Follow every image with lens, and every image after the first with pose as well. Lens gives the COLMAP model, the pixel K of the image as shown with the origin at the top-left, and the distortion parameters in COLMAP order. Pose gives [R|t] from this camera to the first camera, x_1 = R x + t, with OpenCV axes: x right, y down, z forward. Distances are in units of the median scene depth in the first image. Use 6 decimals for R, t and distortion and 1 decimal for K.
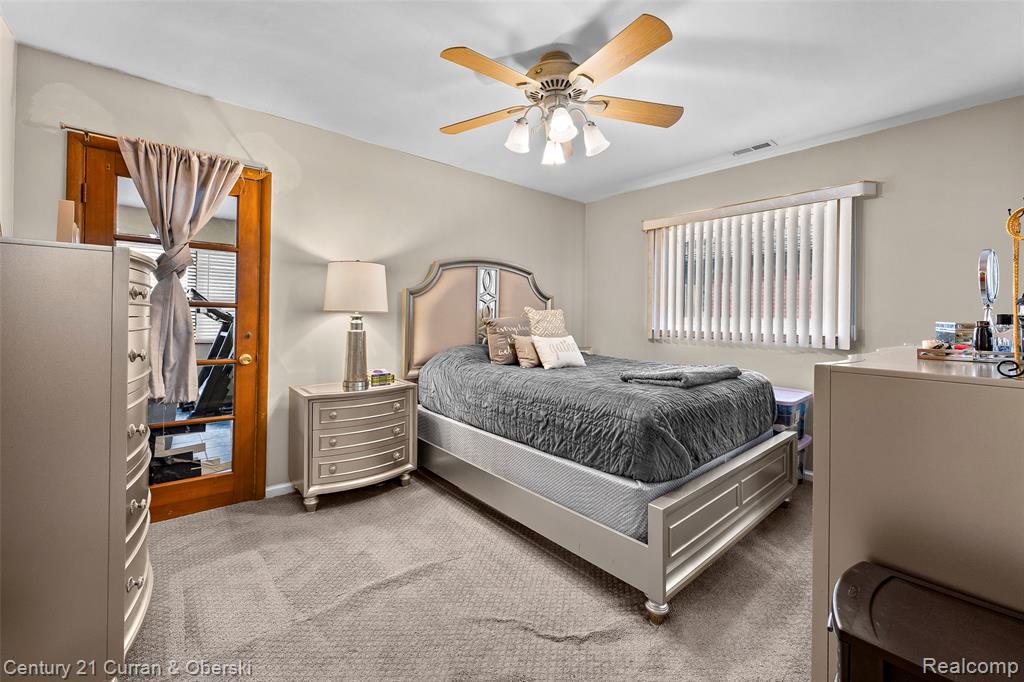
lens RADIAL K [[404.9, 0, 511.8], [0, 404.9, 314.6], [0, 0, 1]] dist [0.000030, 0.000024]
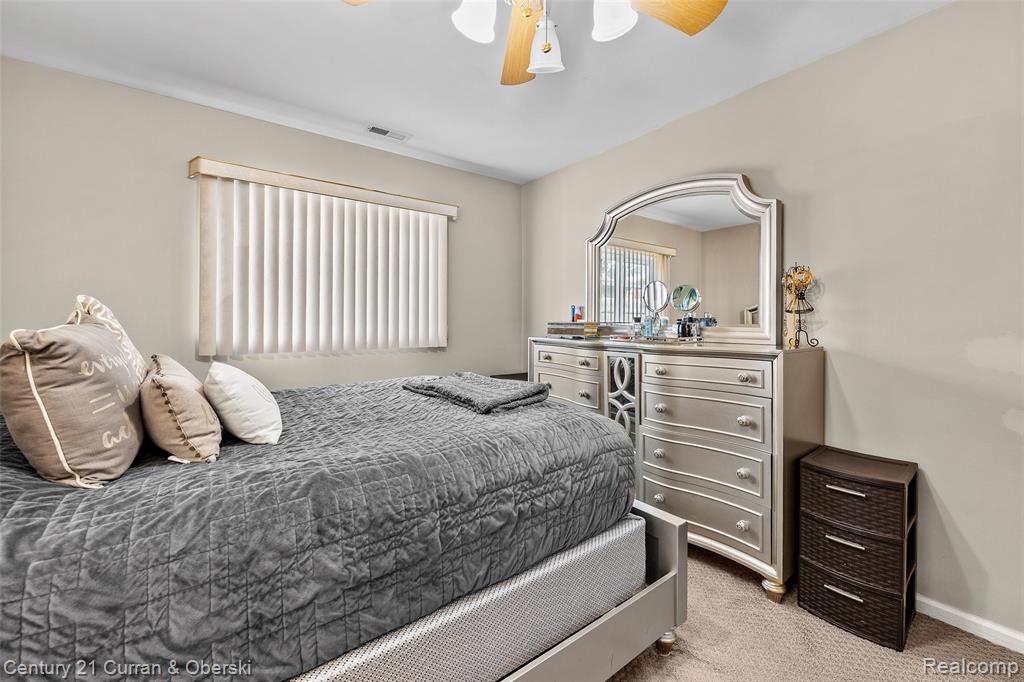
lens RADIAL K [[412.9, 0, 510.2], [0, 412.9, 334.4], [0, 0, 1]] dist [0.000553, 0.000060]
pose [[0.079161, -0.037764, 0.996146, -0.310030], [0.002070, 0.999286, 0.037718, 0.002631], [-0.996860, -0.000924, 0.079183, 0.674800]]
